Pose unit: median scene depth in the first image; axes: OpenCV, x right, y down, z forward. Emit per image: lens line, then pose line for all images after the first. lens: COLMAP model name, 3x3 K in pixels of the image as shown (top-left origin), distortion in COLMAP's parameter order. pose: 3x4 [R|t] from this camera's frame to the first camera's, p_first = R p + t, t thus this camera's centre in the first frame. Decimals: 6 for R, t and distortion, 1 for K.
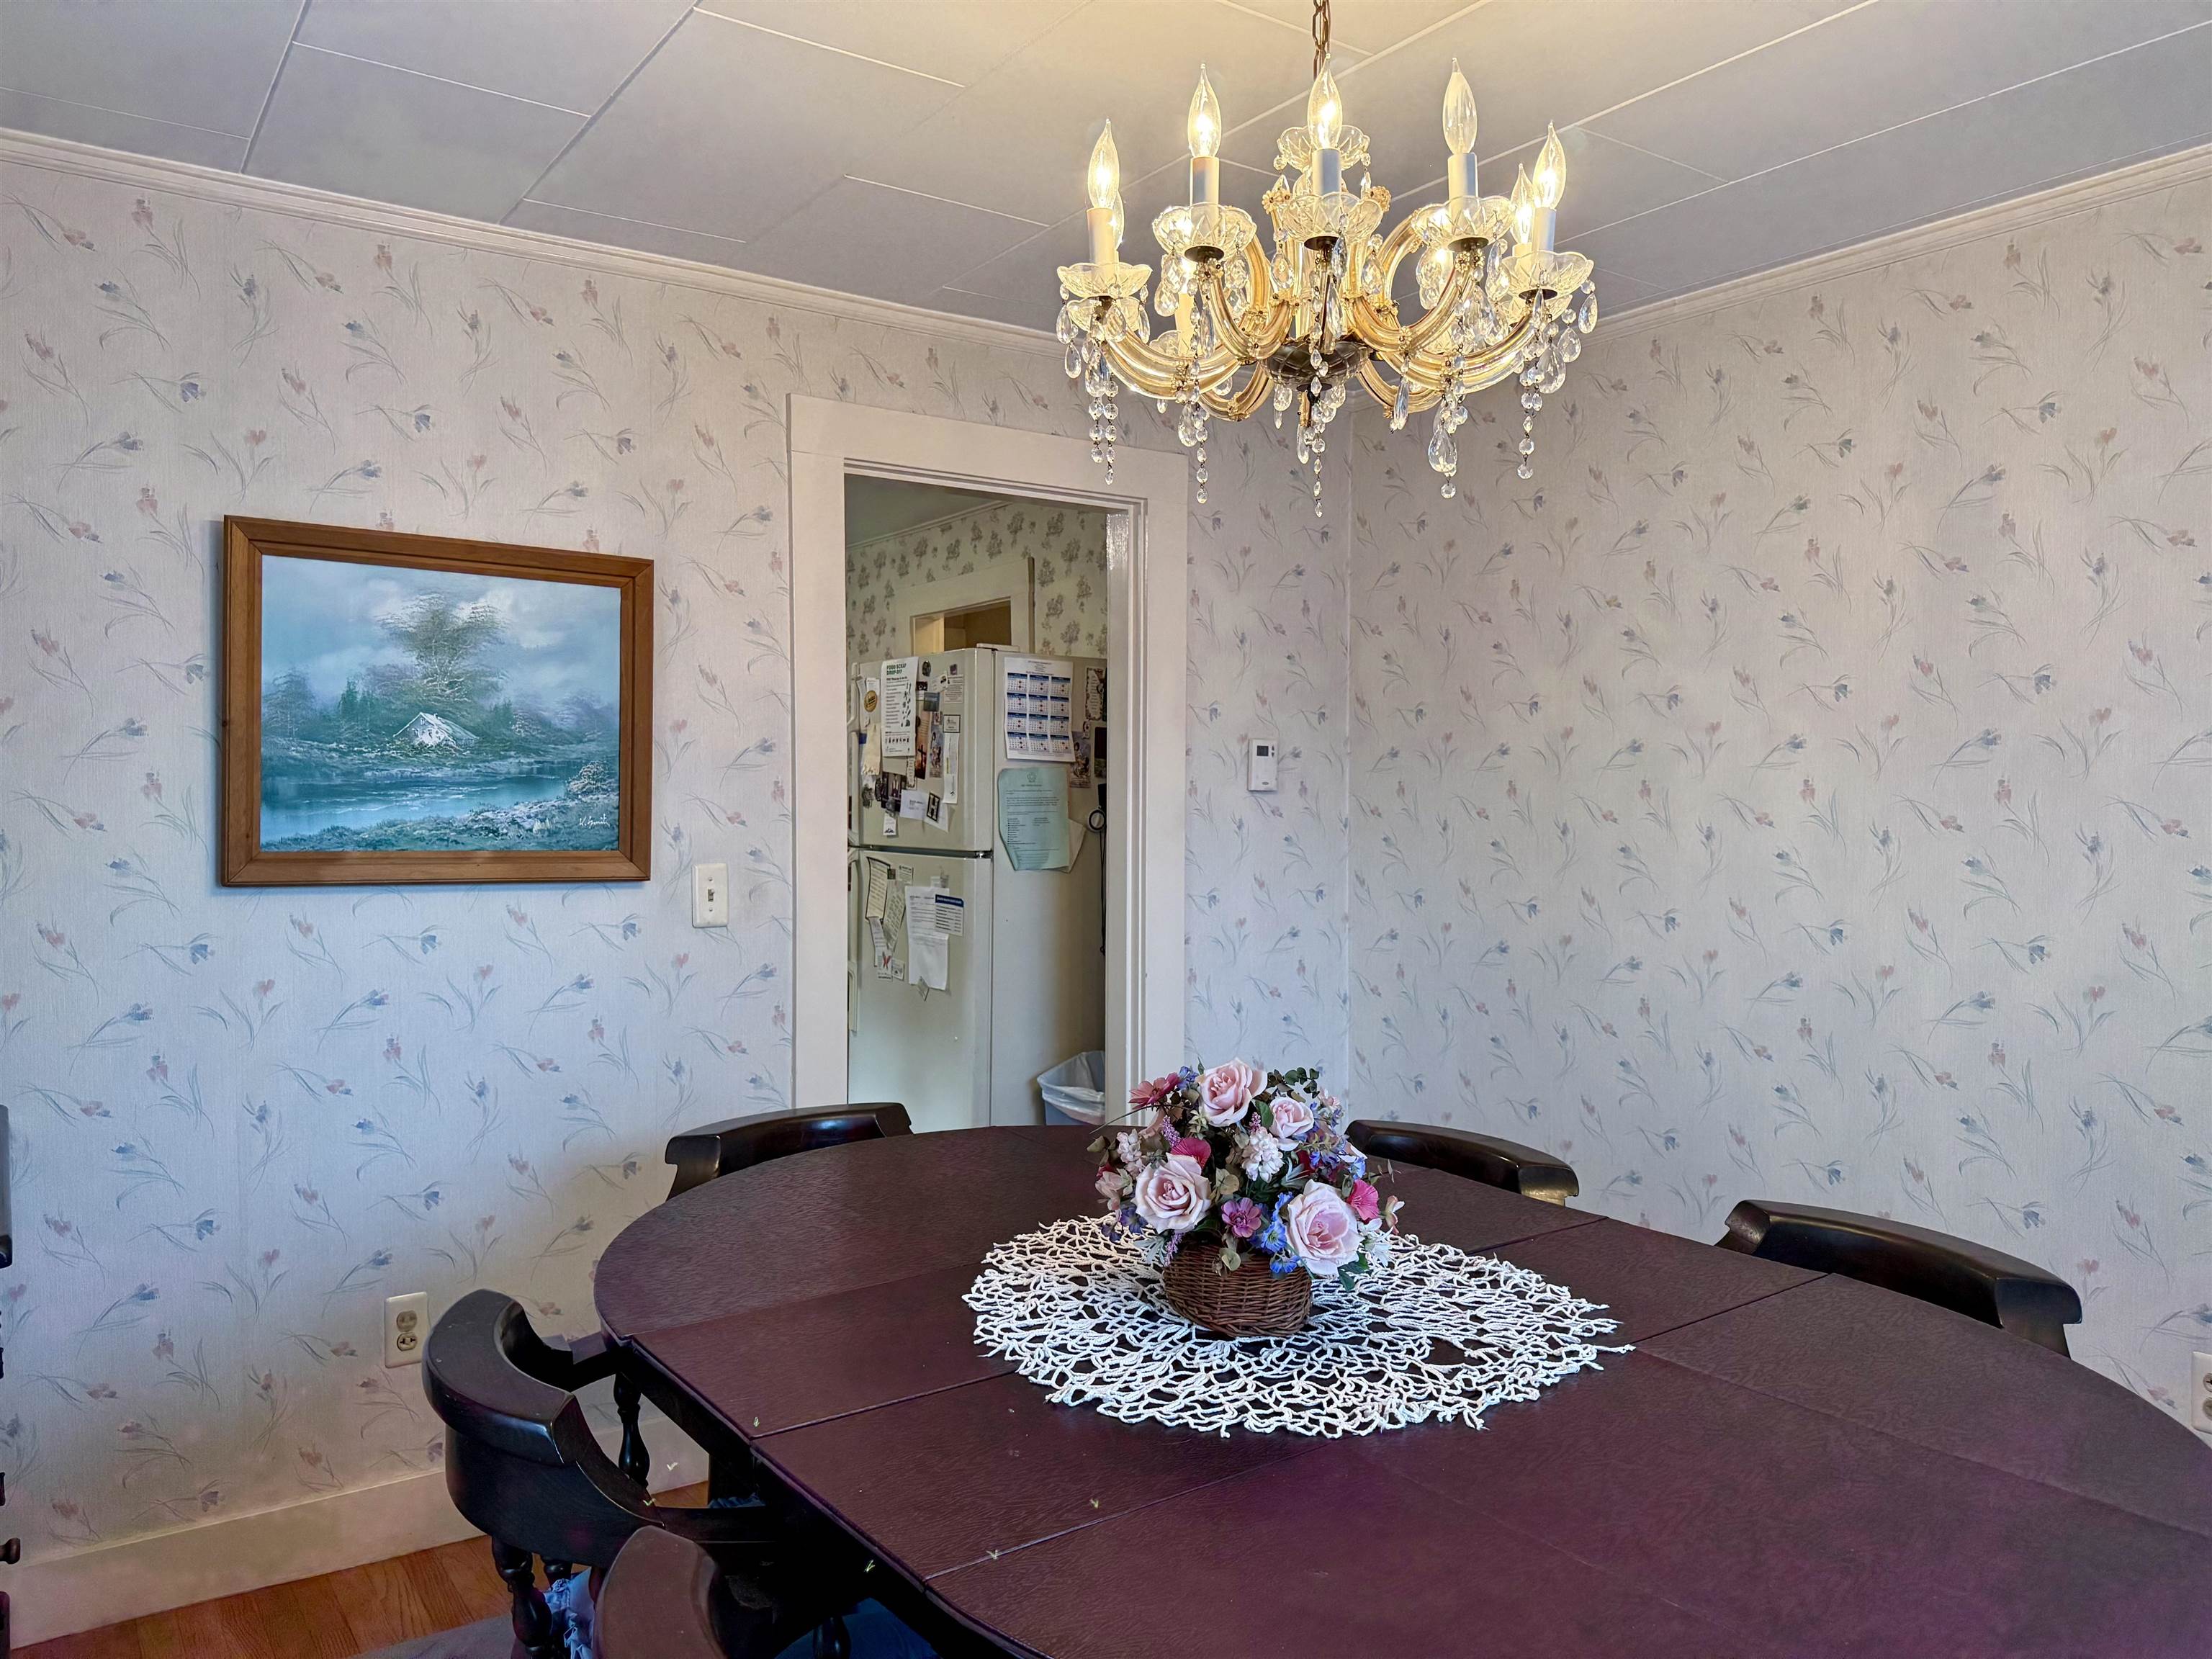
lens RADIAL K [[1571.8, 0, 1119.3], [0, 1571.8, 834.6], [0, 0, 1]] dist [0.055702, -0.085696]
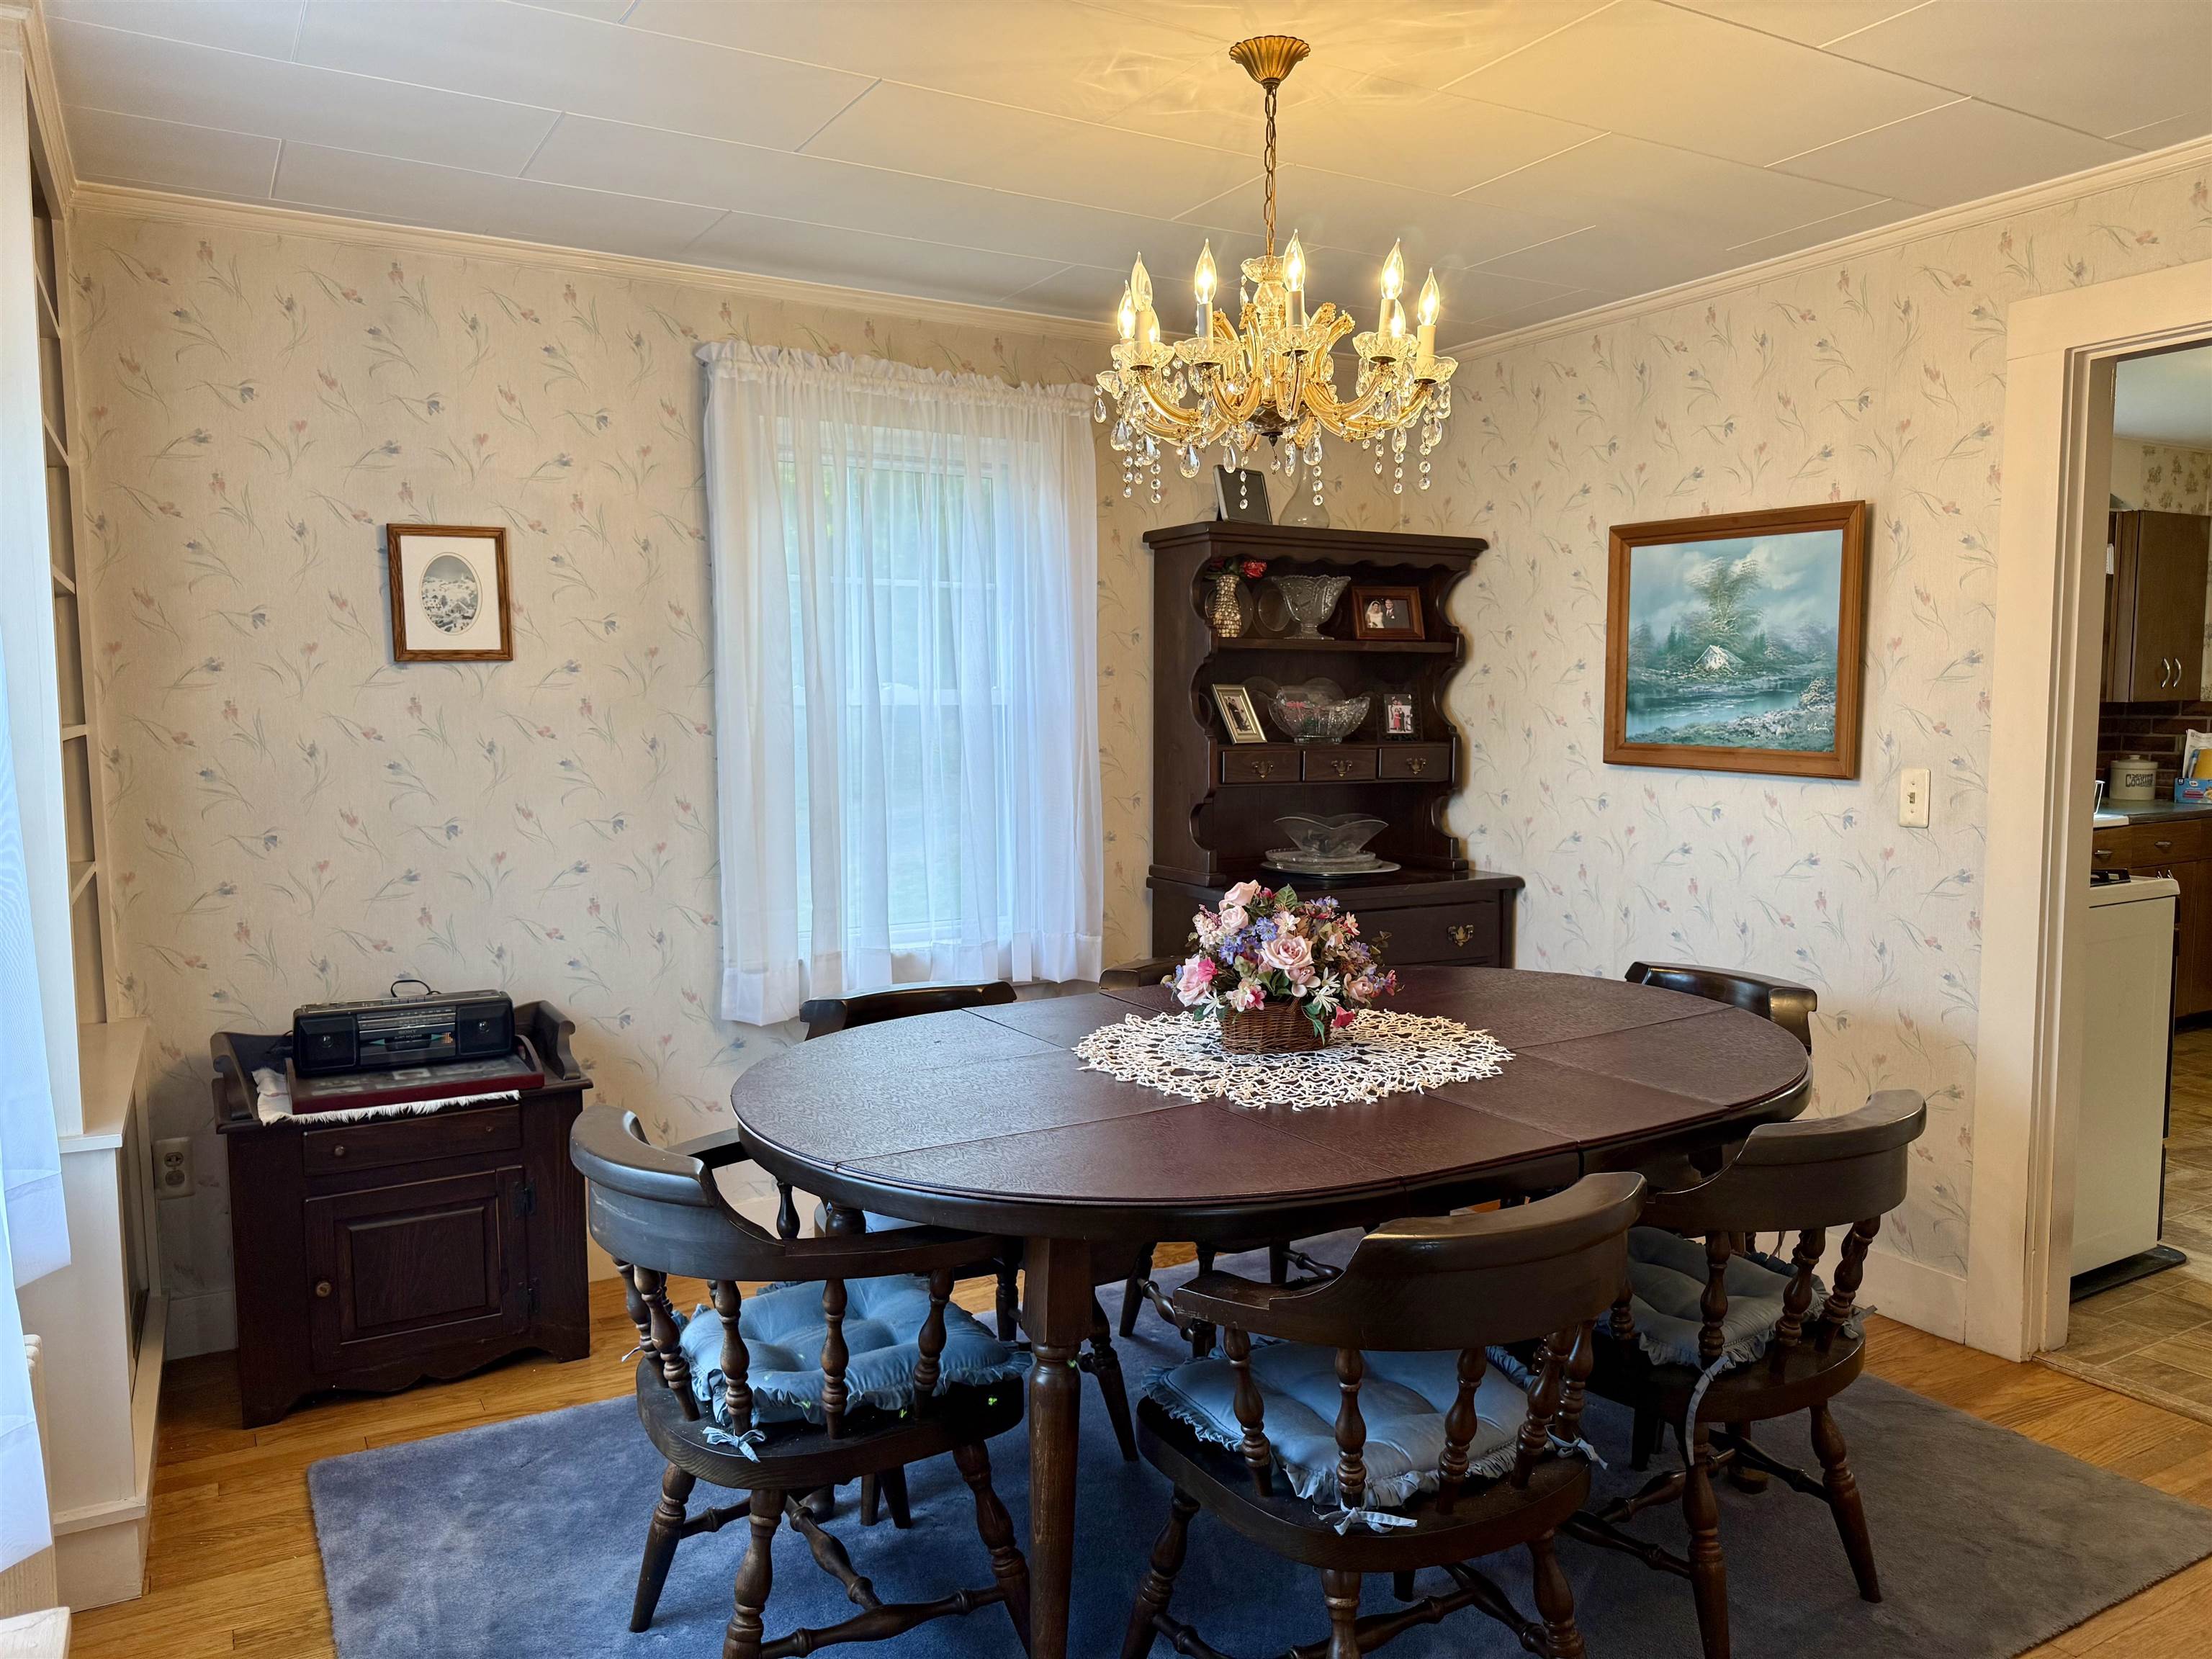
lens RADIAL K [[1571.8, 0, 1119.3], [0, 1571.8, 834.6], [0, 0, 1]] dist [0.055702, -0.085696]
pose [[-0.095616, 0.081804, -0.992051, 0.957715], [-0.027124, 0.996033, 0.084746, -0.015303], [0.995049, 0.035011, -0.093018, 0.603496]]
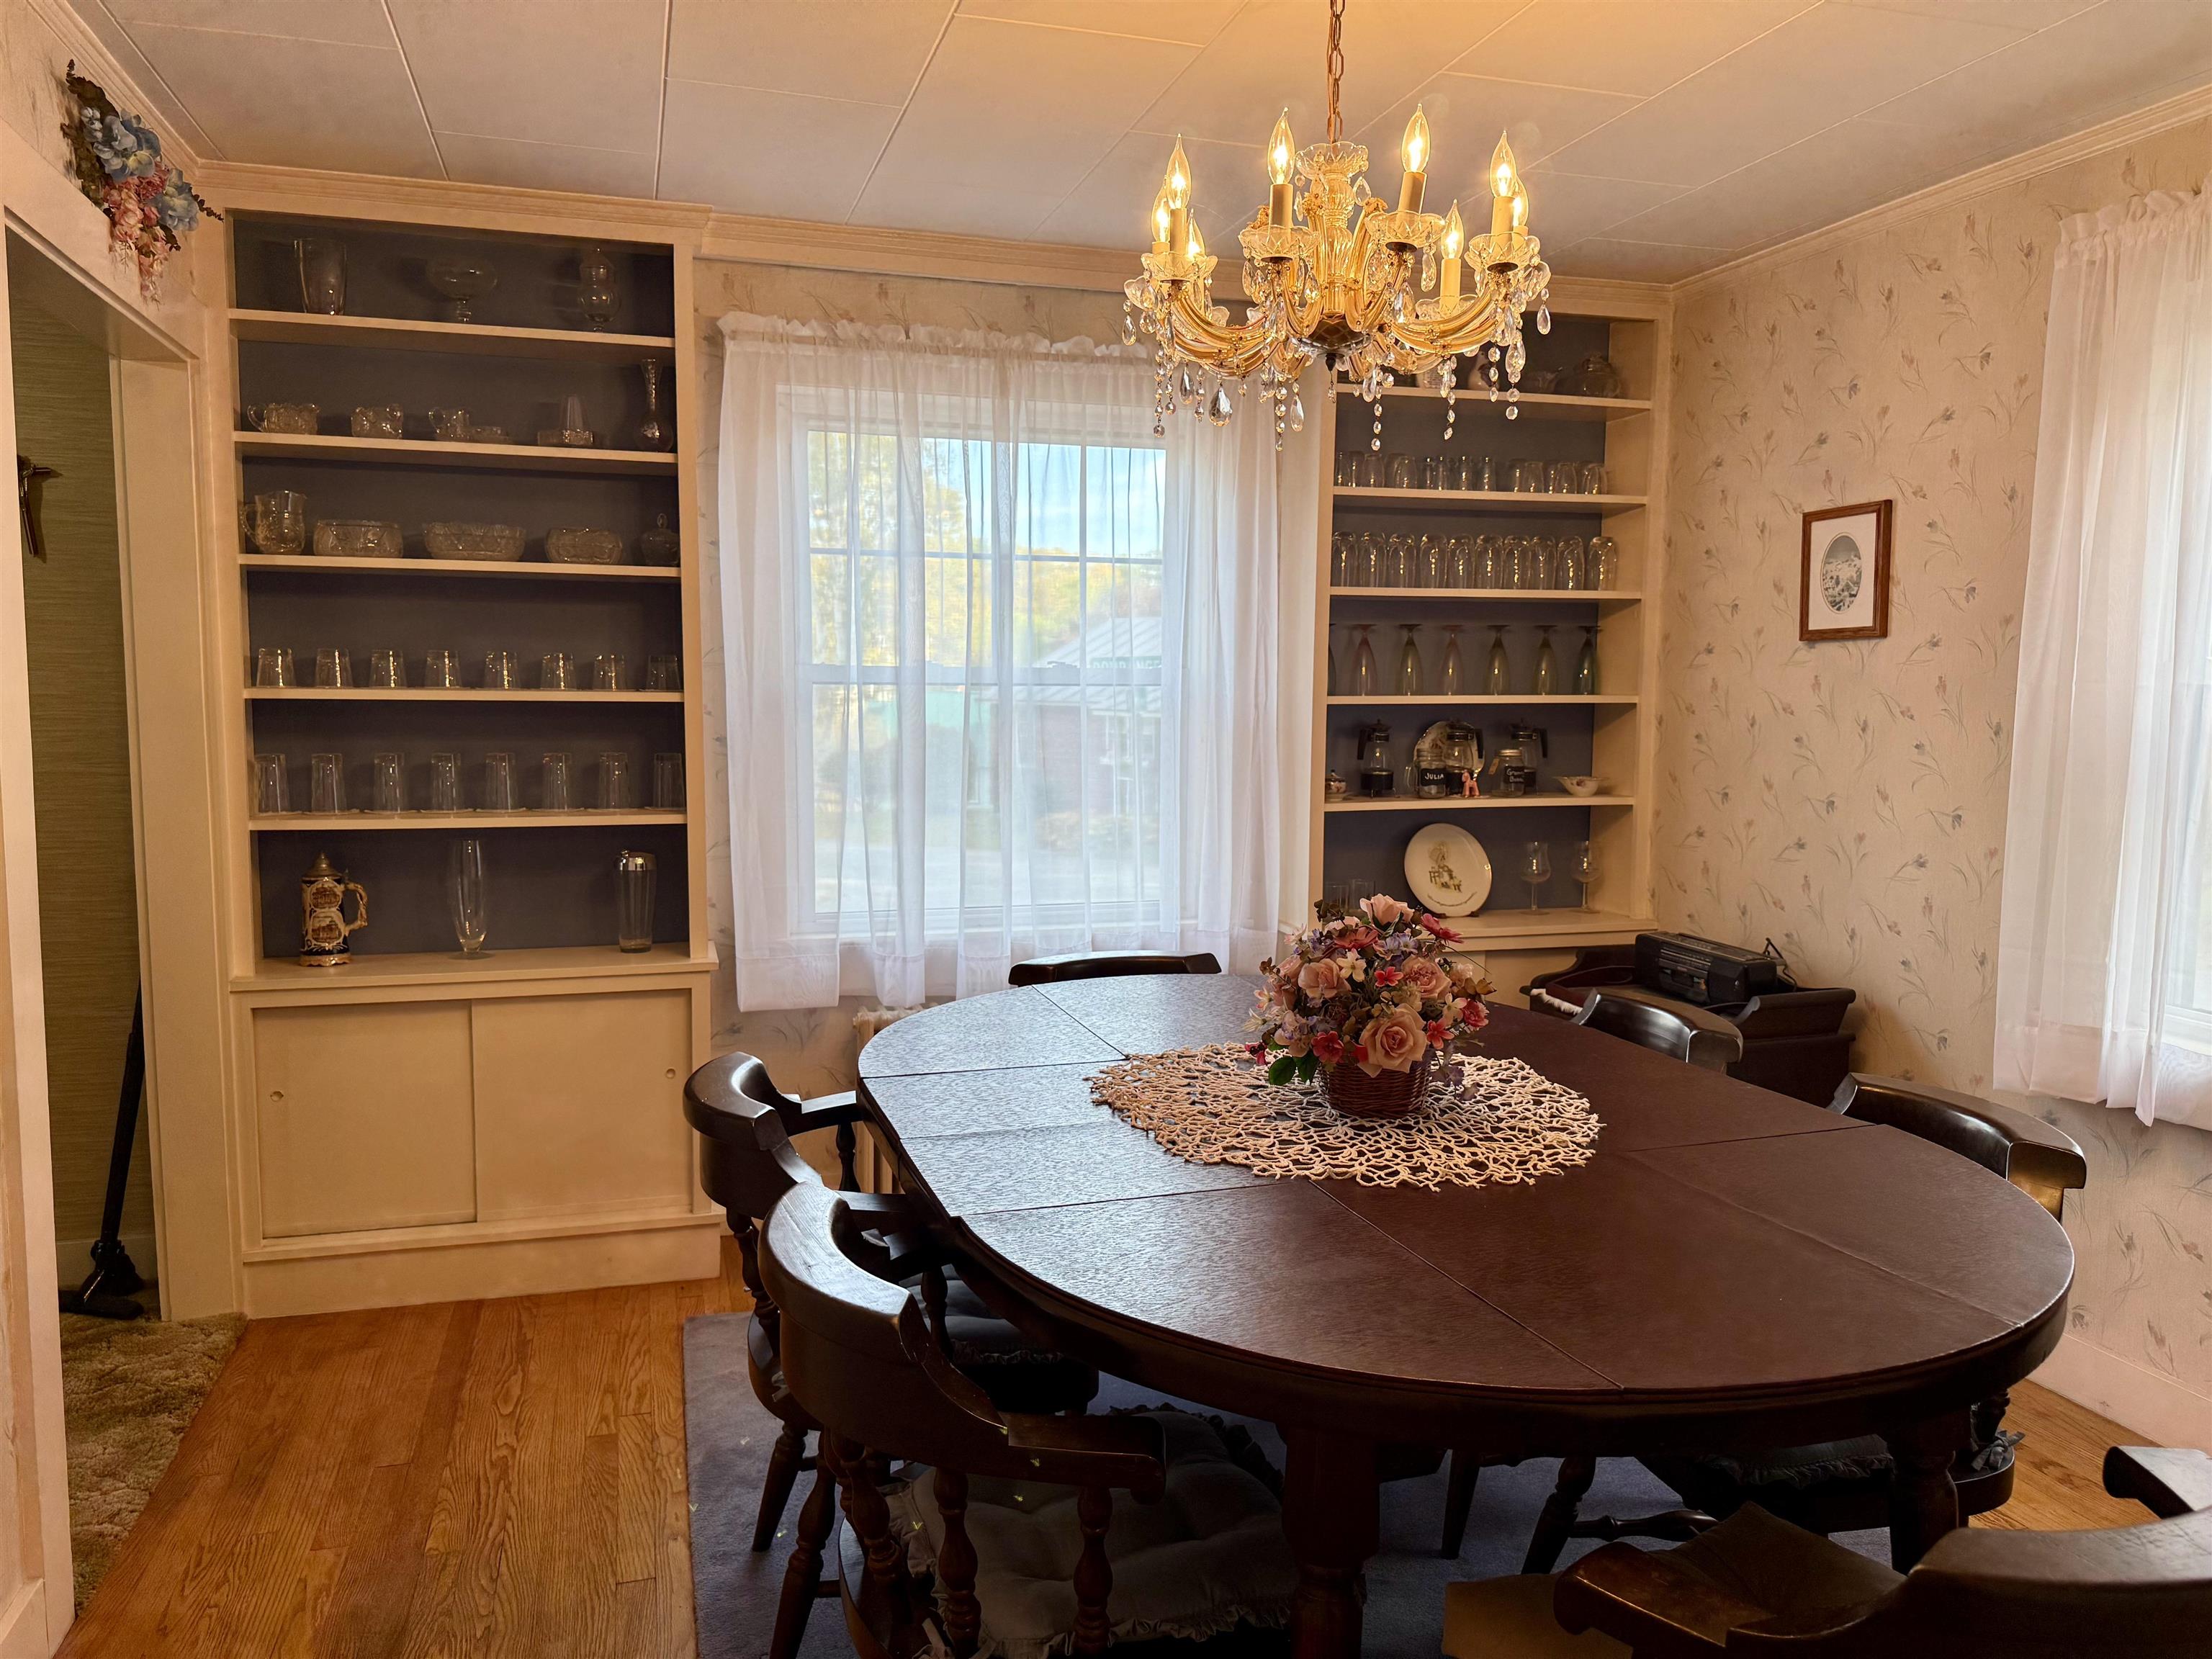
lens RADIAL K [[1554.8, 0, 1108.4], [0, 1554.8, 838.6], [0, 0, 1]] dist [0.058793, -0.092387]
pose [[-0.941661, -0.044732, 0.333578, -0.071355], [-0.001633, 0.991724, 0.128378, -0.032956], [-0.336560, 0.120344, -0.933940, 1.321348]]
